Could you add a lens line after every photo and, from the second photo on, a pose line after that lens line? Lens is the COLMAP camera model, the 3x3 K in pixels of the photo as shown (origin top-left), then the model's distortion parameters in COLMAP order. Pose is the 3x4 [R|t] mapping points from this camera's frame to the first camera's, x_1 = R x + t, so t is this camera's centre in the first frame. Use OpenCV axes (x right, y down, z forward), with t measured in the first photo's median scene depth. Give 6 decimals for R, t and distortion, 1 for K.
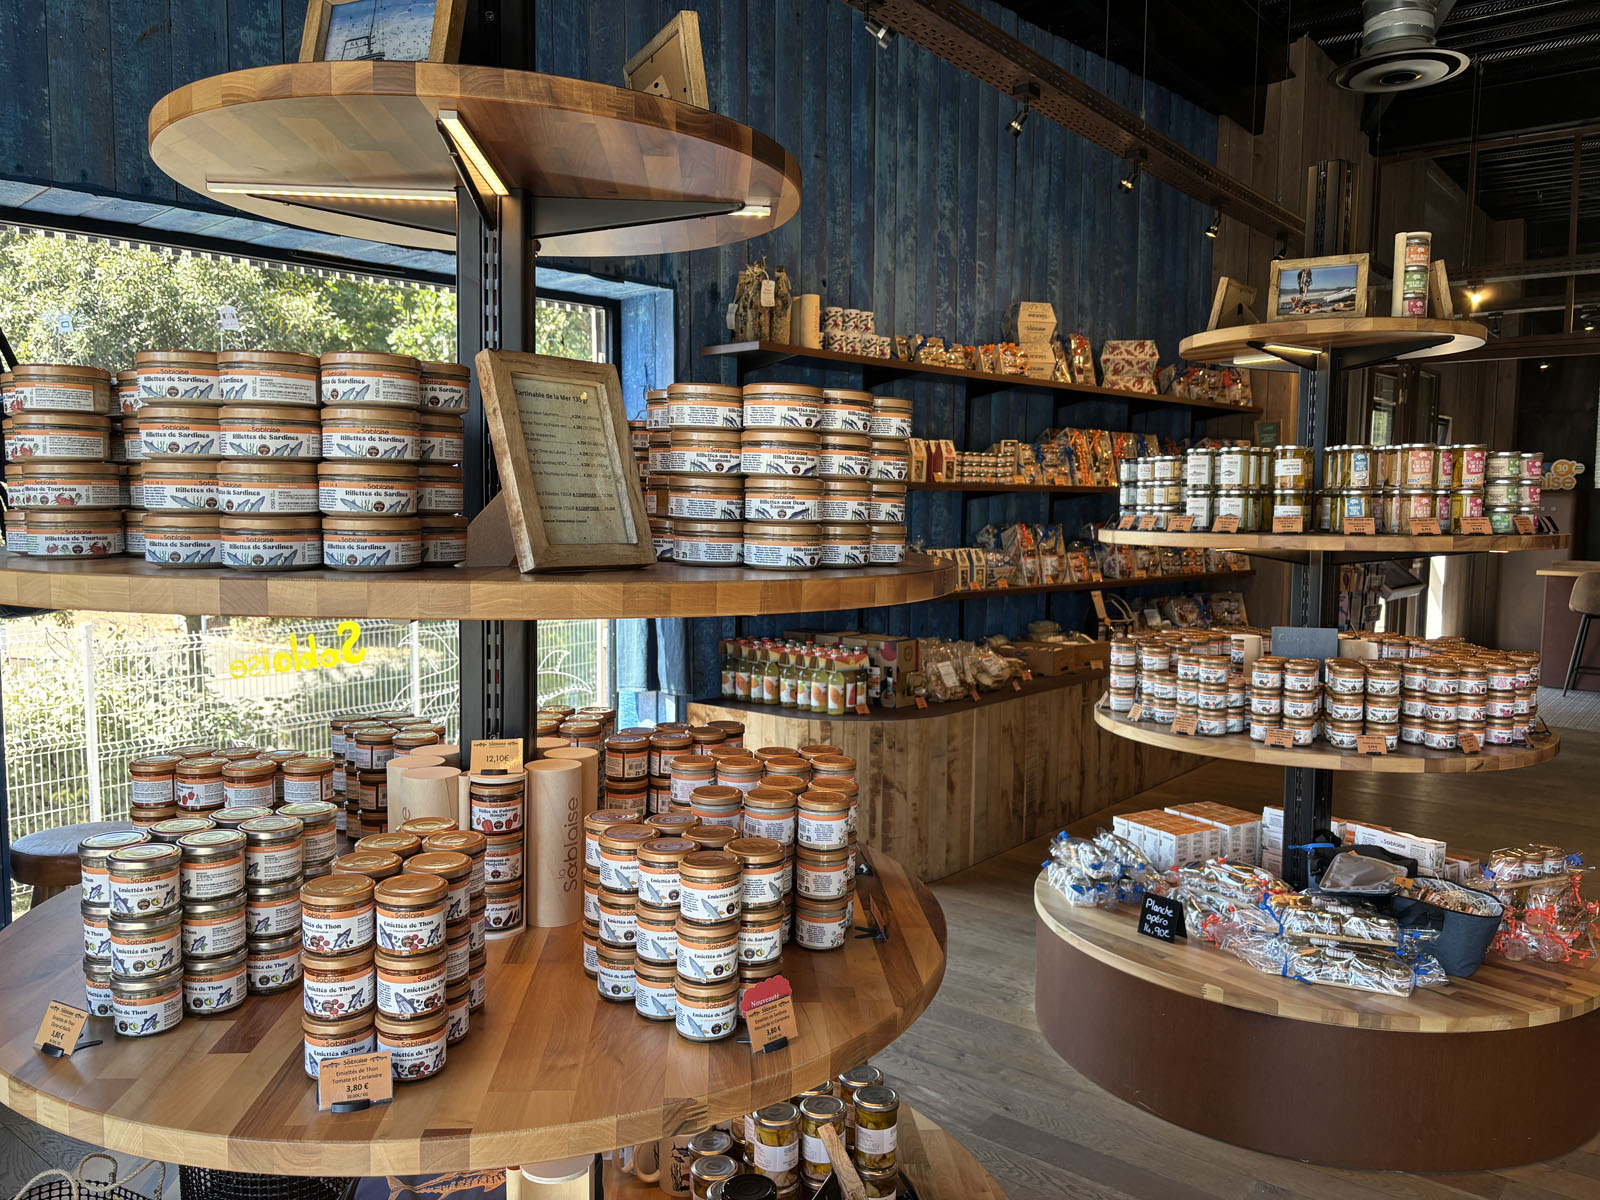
lens RADIAL K [[1242.6, 0, 792.8], [0, 1242.6, 601.3], [0, 0, 1]] dist [0.093157, -0.100132]
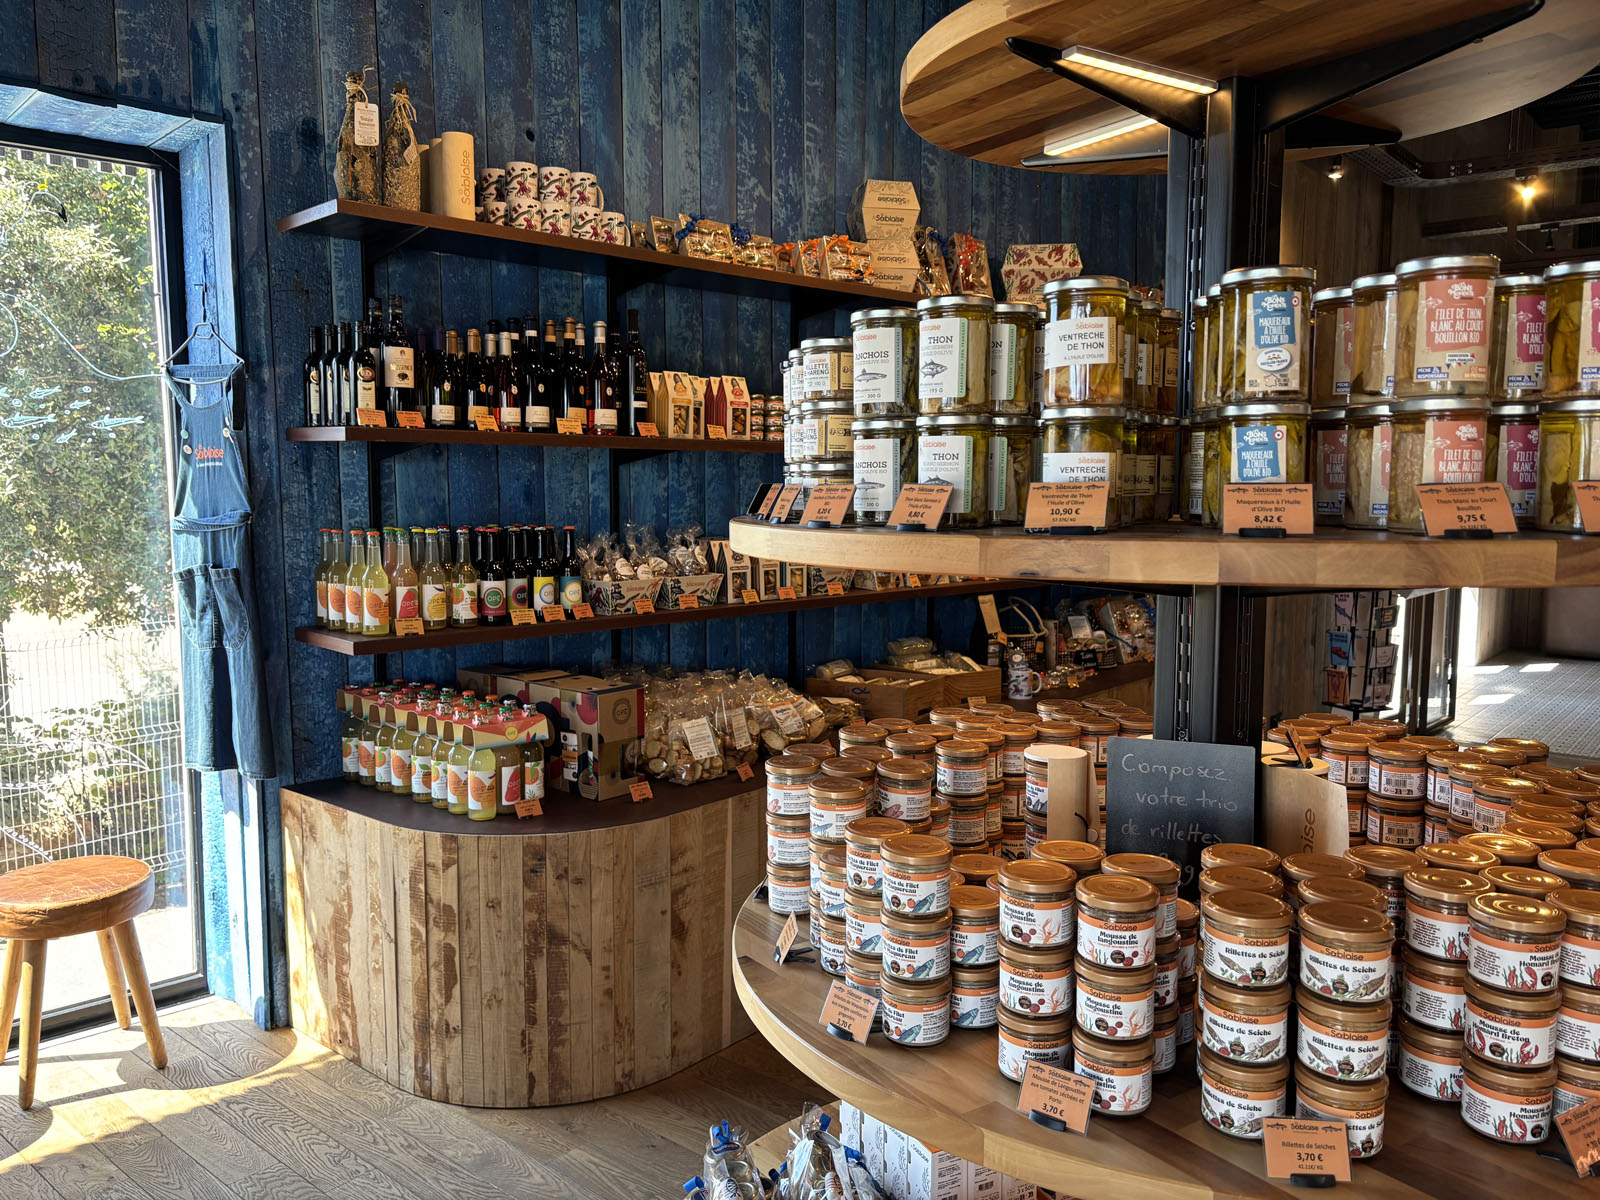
lens RADIAL K [[1203.2, 0, 783.2], [0, 1203.2, 601.3], [0, 0, 1]] dist [0.082060, -0.096860]
pose [[0.999233, -0.005875, -0.038710, 0.282190], [0.006683, 0.999762, 0.020781, -0.036217], [0.038579, -0.021024, 0.999034, 0.569137]]
